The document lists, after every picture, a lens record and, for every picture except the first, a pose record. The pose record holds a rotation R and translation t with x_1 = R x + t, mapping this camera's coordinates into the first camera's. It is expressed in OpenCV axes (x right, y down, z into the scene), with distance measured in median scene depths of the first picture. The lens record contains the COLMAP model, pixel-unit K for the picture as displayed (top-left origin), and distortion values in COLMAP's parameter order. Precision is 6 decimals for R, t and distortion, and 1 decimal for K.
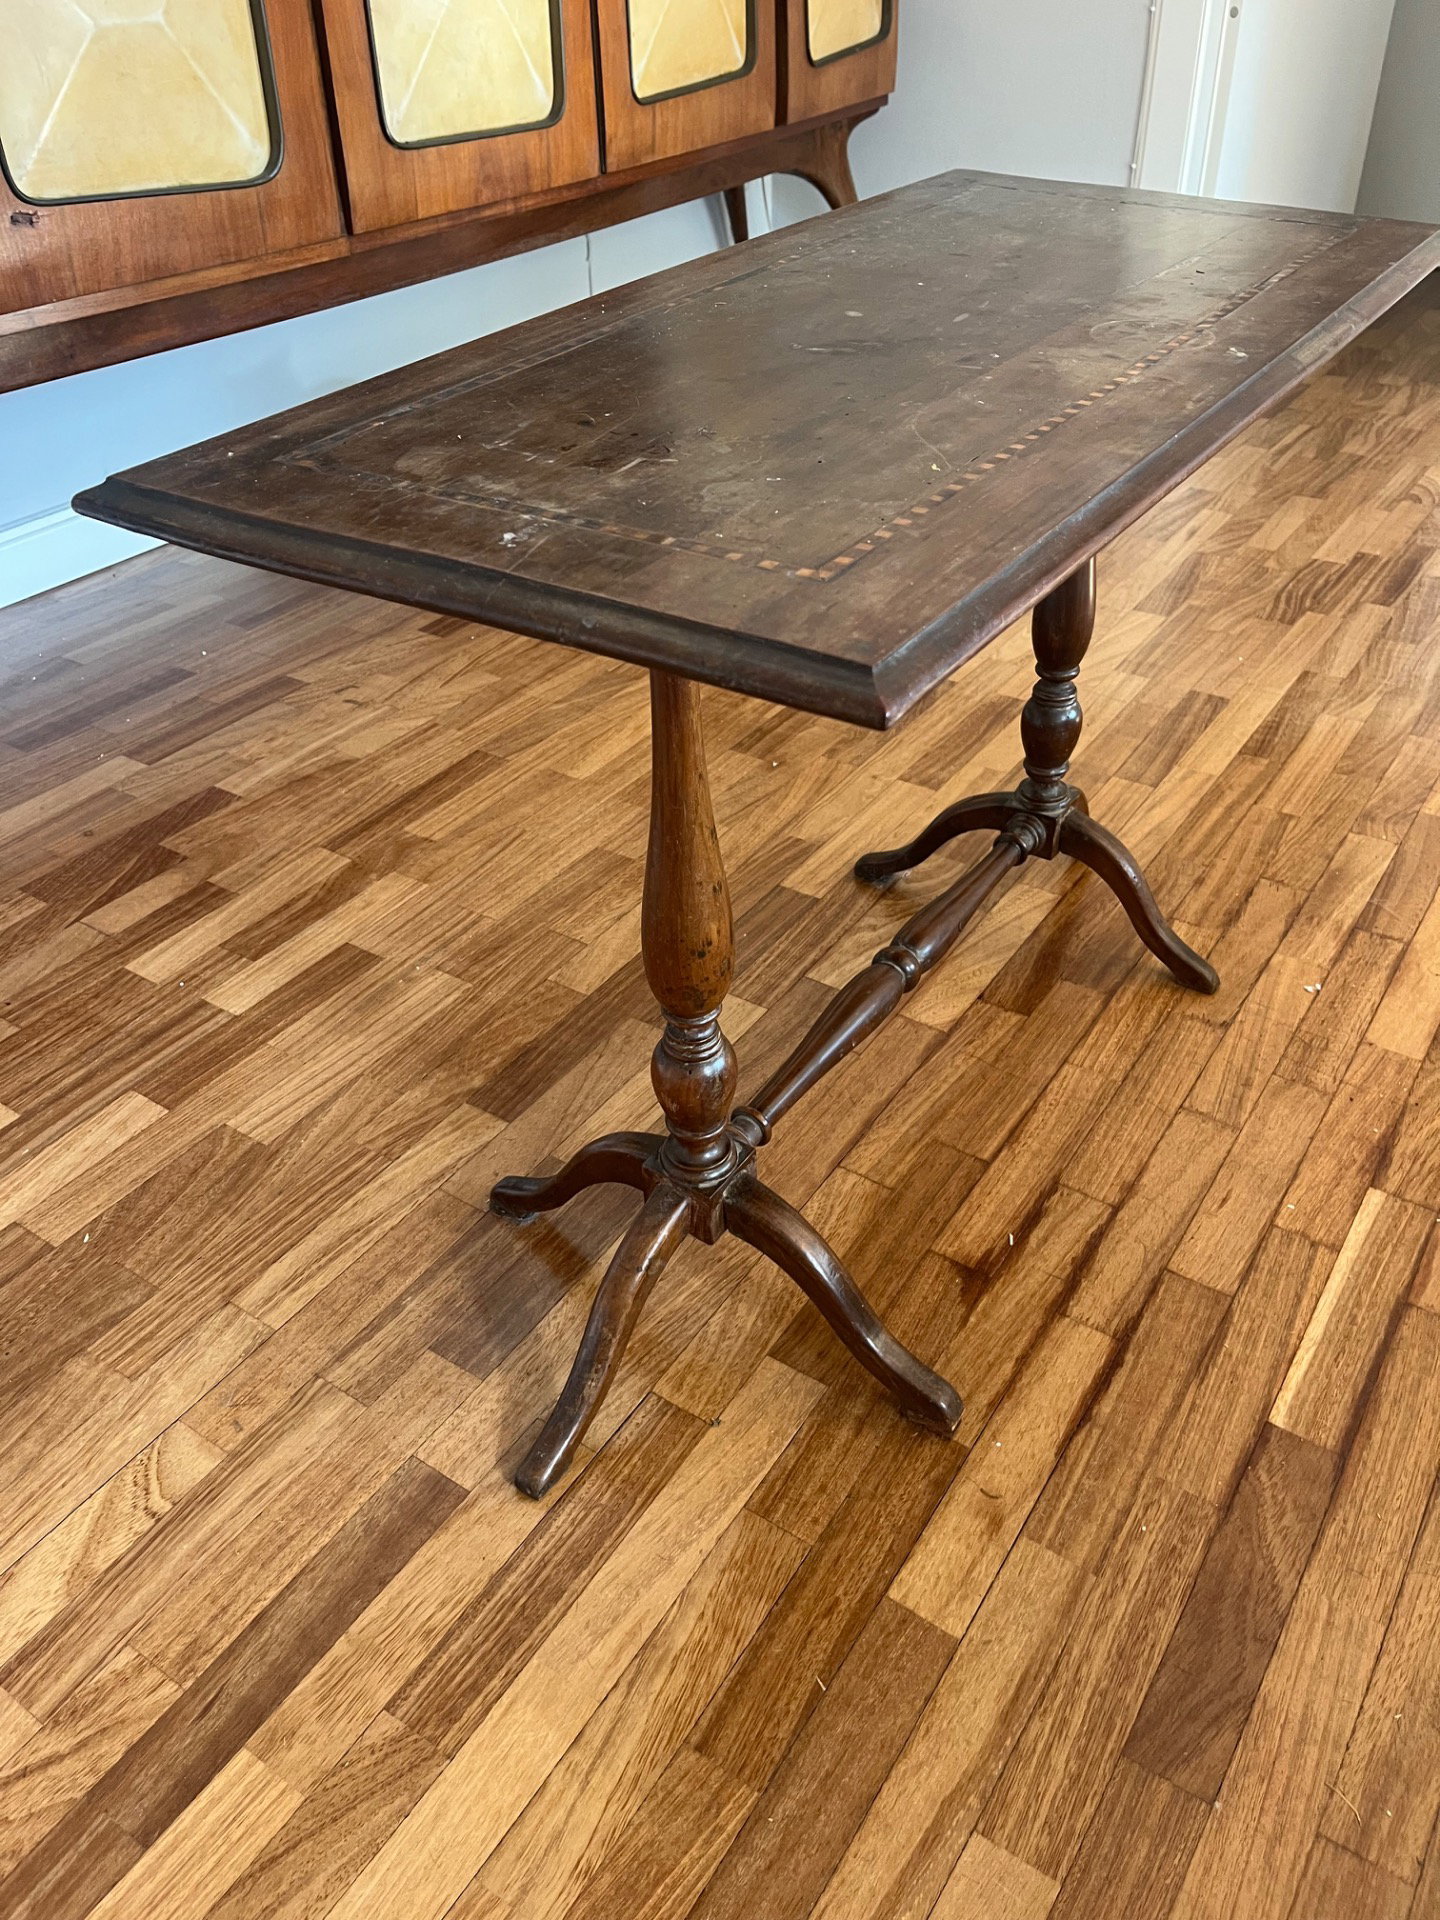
lens RADIAL K [[1472.3, 0, 733.0], [0, 1472.3, 948.2], [0, 0, 1]] dist [0.059091, -0.096962]
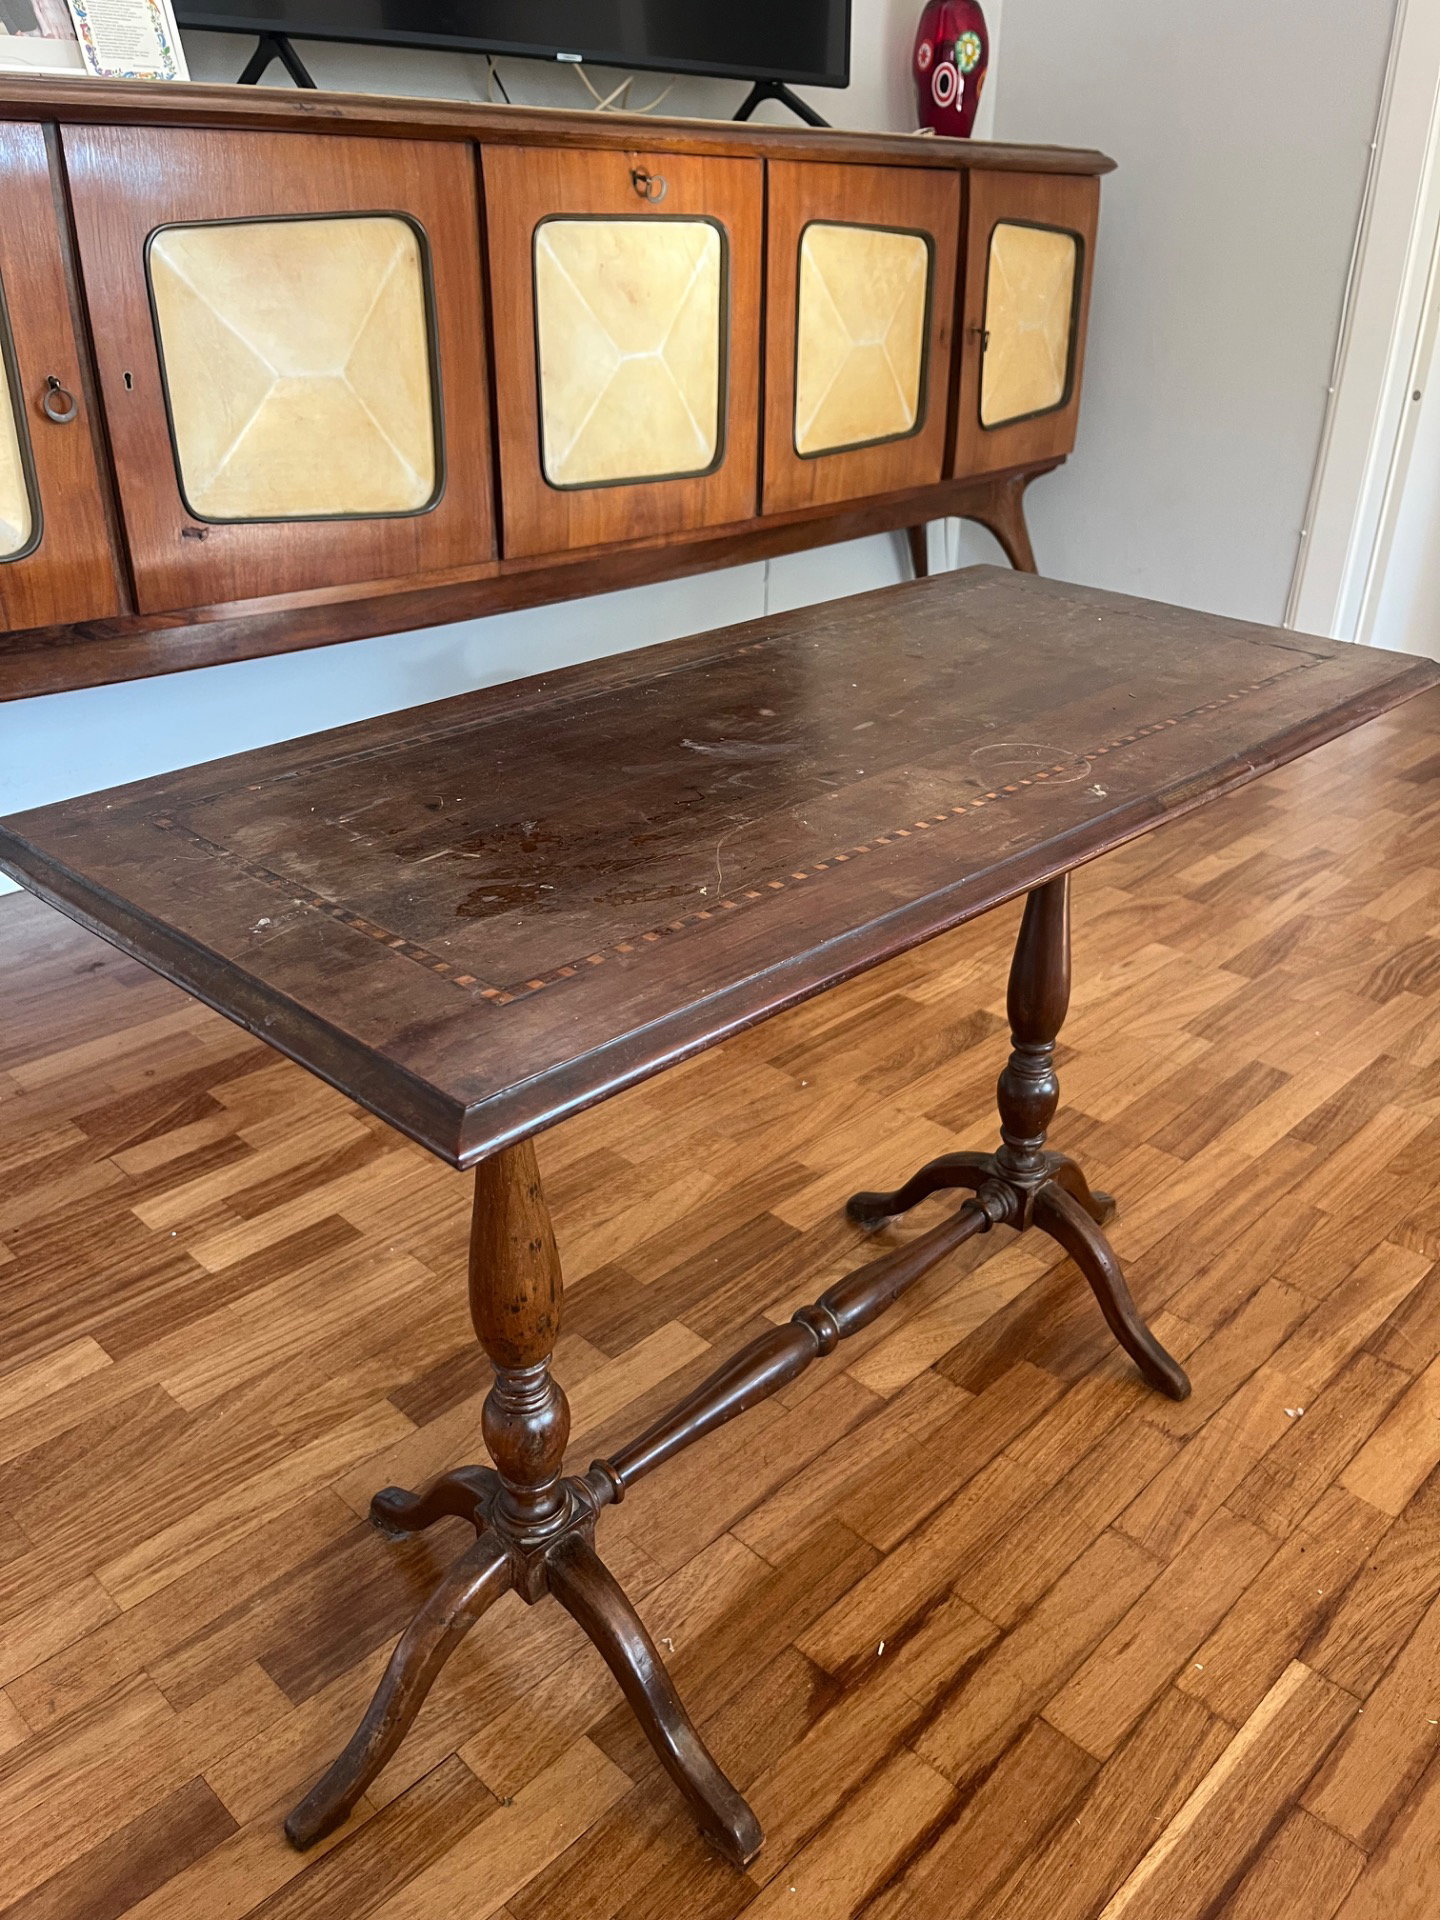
lens RADIAL K [[1472.3, 0, 721.9], [0, 1472.3, 962.4], [0, 0, 1]] dist [0.059091, -0.096962]
pose [[0.981312, 0.111757, -0.156643, 0.173354], [-0.135904, 0.978831, -0.153038, -0.064542], [0.136224, 0.171467, 0.975726, -0.000975]]
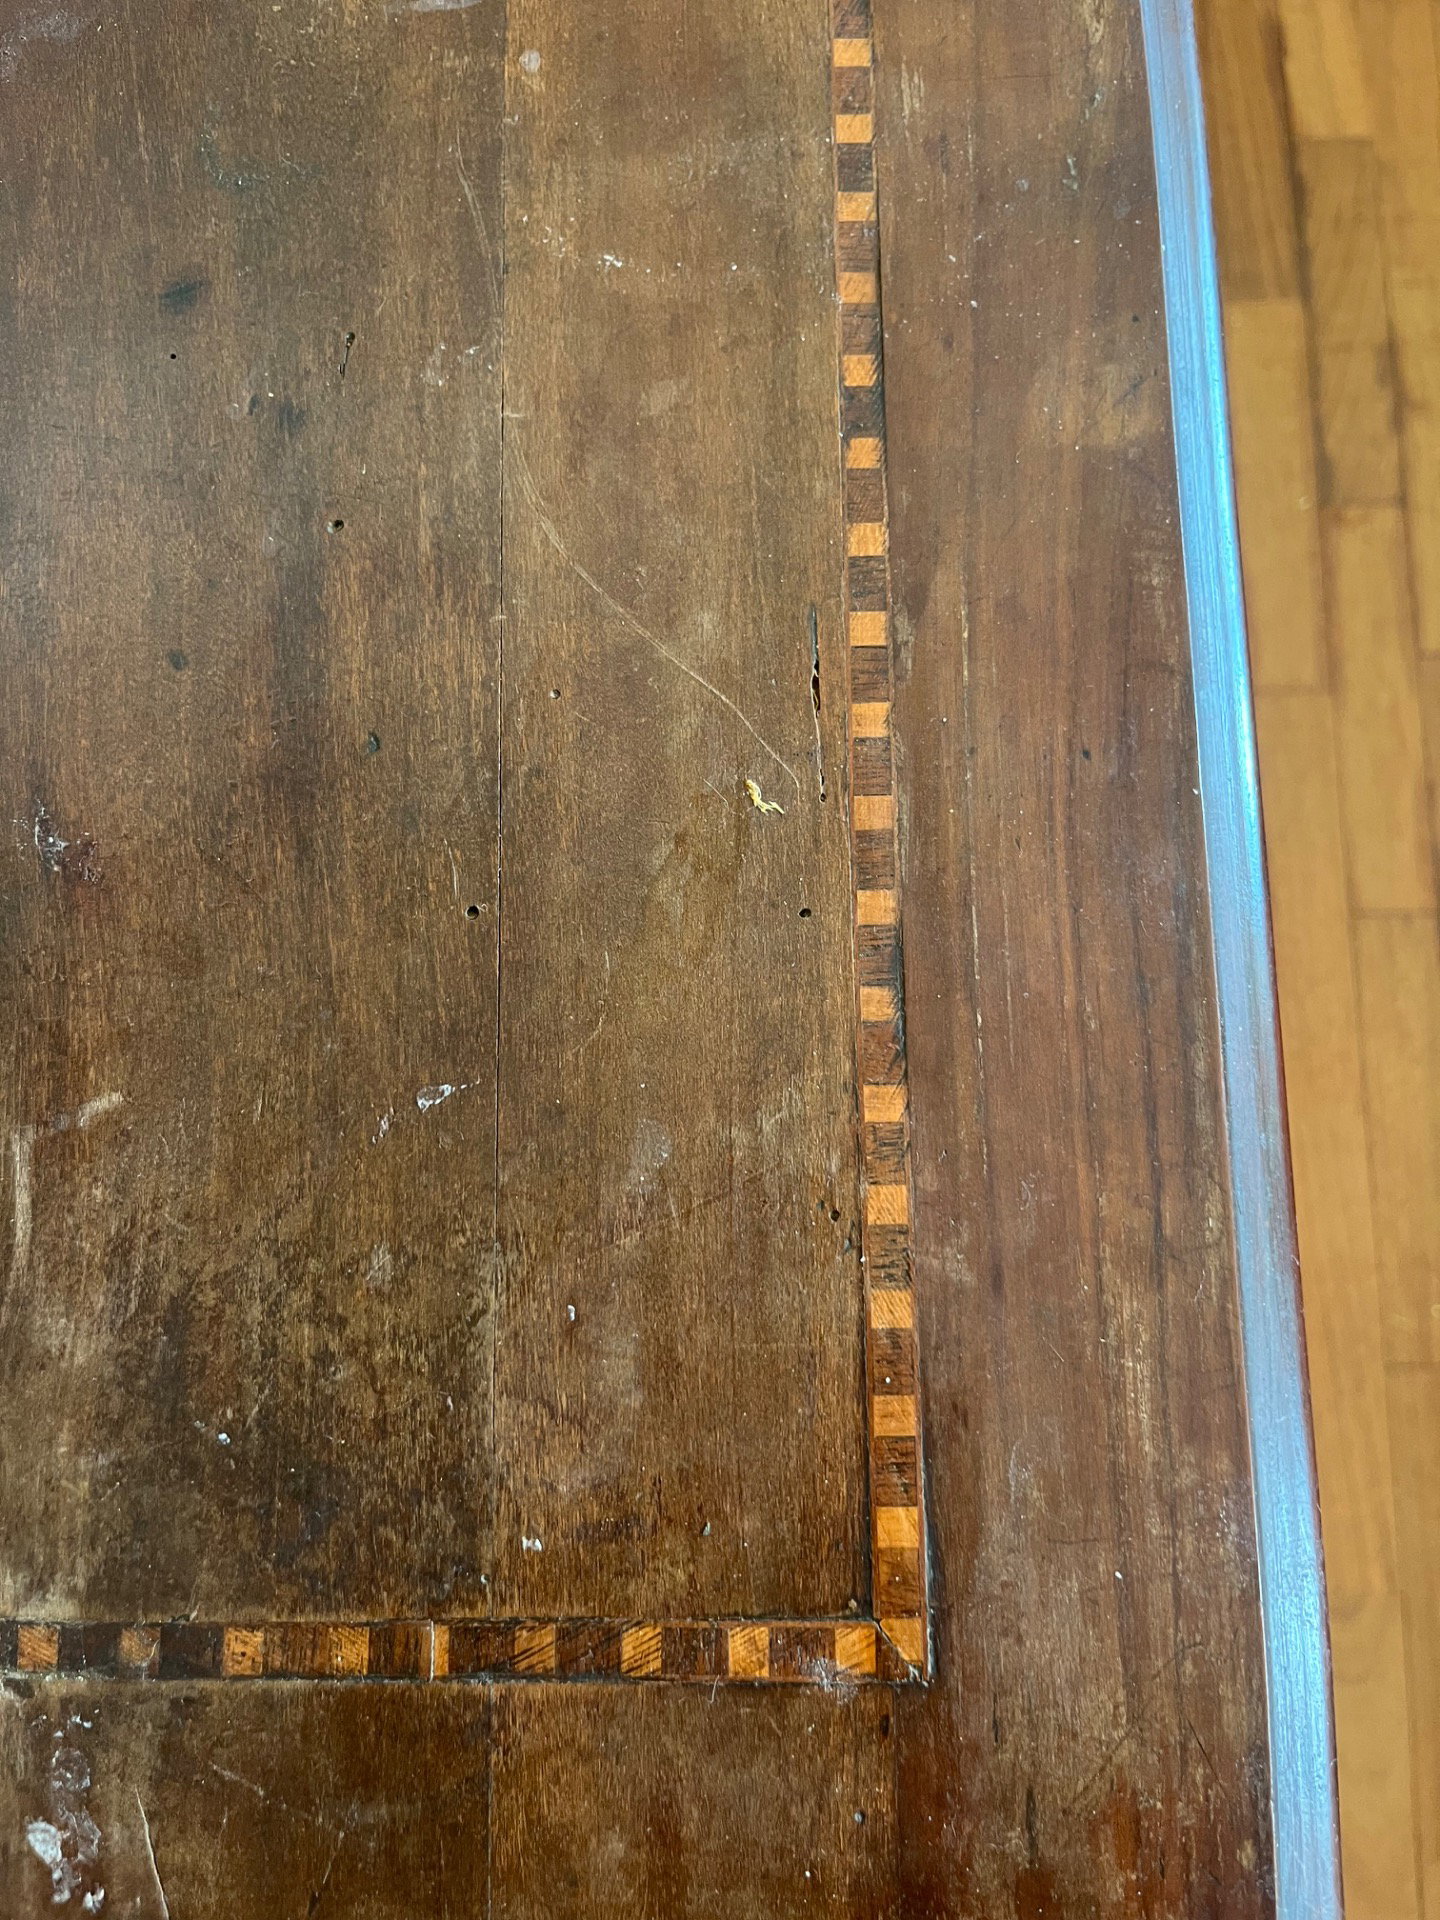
lens RADIAL K [[1472.3, 0, 722.5], [0, 1472.3, 955.8], [0, 0, 1]] dist [0.059091, -0.096962]
pose [[0.833394, -0.544993, 0.091860, 0.039126], [0.336481, 0.632182, 0.697944, -0.309178], [-0.438447, -0.550753, 0.710236, 0.390308]]
